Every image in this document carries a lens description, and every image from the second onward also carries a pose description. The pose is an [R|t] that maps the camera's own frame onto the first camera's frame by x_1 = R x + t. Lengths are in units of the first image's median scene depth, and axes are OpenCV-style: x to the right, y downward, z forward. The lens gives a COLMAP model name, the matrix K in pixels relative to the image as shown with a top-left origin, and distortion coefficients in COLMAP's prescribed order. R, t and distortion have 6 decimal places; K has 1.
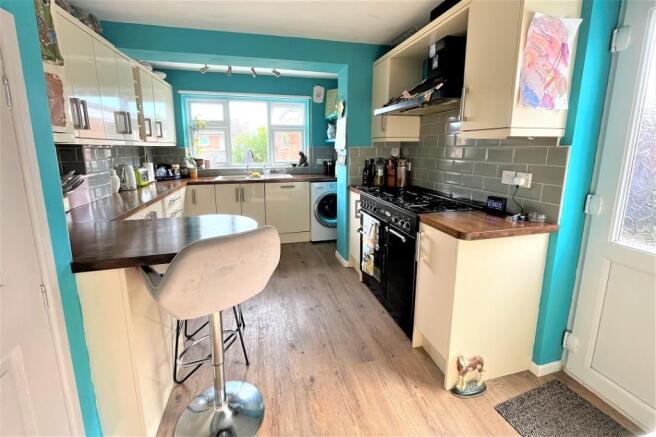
lens RADIAL K [[267.9, 0, 327.0], [0, 267.9, 194.4], [0, 0, 1]] dist [-0.000760, 0.001043]
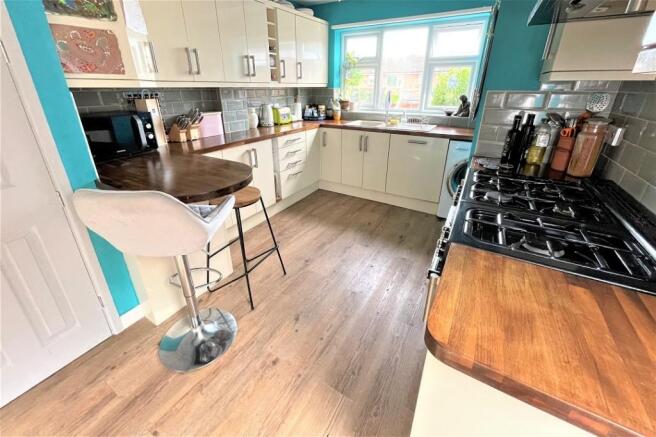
lens RADIAL K [[267.9, 0, 324.4], [0, 267.9, 193.6], [0, 0, 1]] dist [-0.000760, 0.001043]
pose [[0.697153, 0.269106, -0.664500, 0.255212], [-0.126369, 0.958492, 0.255587, -0.056127], [0.705697, -0.094211, 0.702222, 0.264846]]
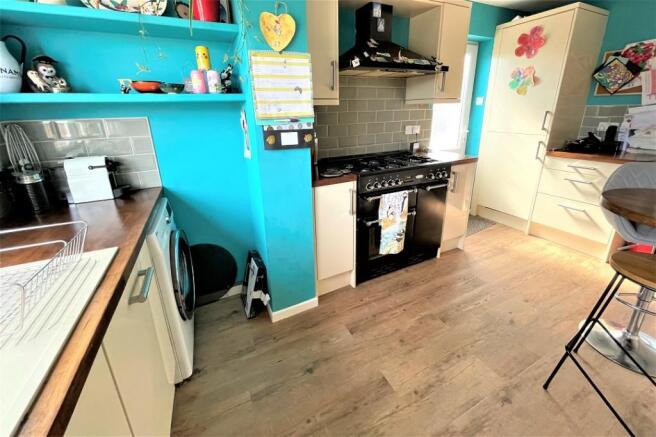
lens RADIAL K [[267.9, 0, 329.6], [0, 267.9, 191.7], [0, 0, 1]] dist [-0.000760, 0.001043]
pose [[-0.202747, -0.275283, 0.939741, -0.444304], [0.190651, 0.930211, 0.313624, -0.167808], [-0.960493, 0.242749, -0.136114, 0.953591]]
